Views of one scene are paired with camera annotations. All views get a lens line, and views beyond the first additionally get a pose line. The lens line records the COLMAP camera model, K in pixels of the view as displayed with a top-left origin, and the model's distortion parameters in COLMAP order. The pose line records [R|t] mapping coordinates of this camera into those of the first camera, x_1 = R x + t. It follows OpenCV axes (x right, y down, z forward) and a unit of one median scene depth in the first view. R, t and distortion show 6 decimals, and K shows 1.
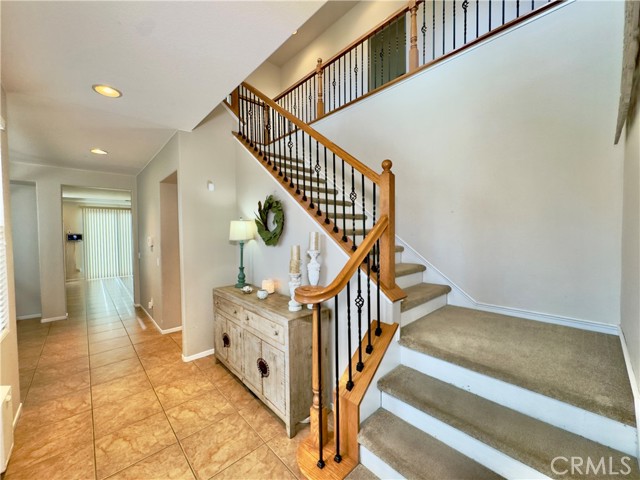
lens RADIAL K [[257.5, 0, 320.9], [0, 257.5, 238.8], [0, 0, 1]] dist [-0.001967, 0.000384]
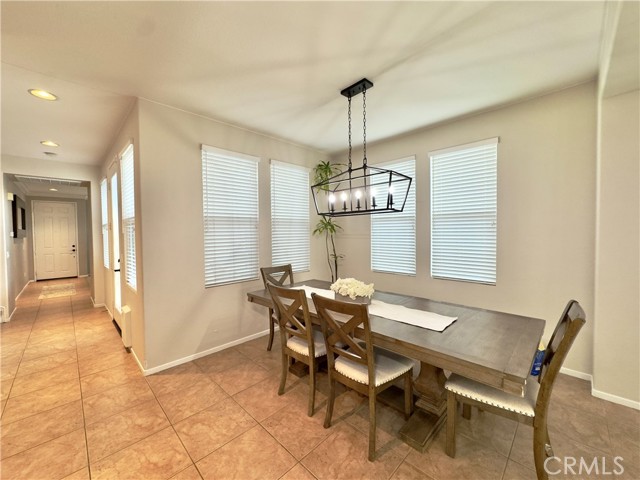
lens RADIAL K [[257.5, 0, 320.9], [0, 257.5, 238.8], [0, 0, 1]] dist [-0.001967, 0.000384]
pose [[-0.998963, 0.031542, -0.032846, -1.911892], [0.029732, 0.998086, 0.054227, 0.029646], [0.034494, 0.053194, -0.997988, 2.108658]]
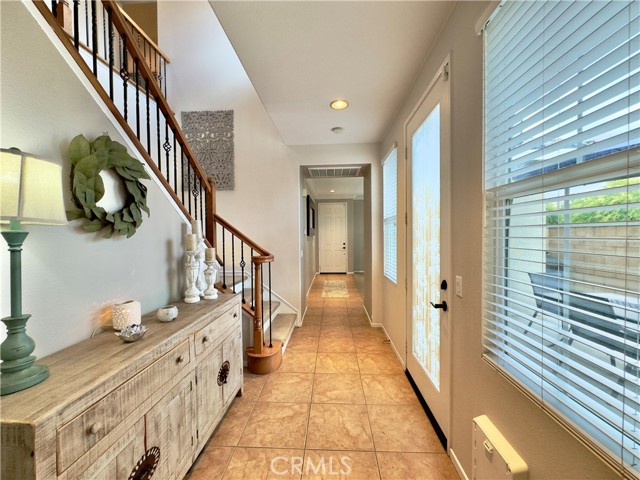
lens RADIAL K [[257.5, 0, 320.9], [0, 257.5, 238.8], [0, 0, 1]] dist [-0.001967, 0.000384]
pose [[-0.699100, 0.011756, 0.714928, -1.027130], [0.042267, 0.998796, 0.024907, 0.039487], [-0.713774, 0.047631, -0.698755, 1.285168]]
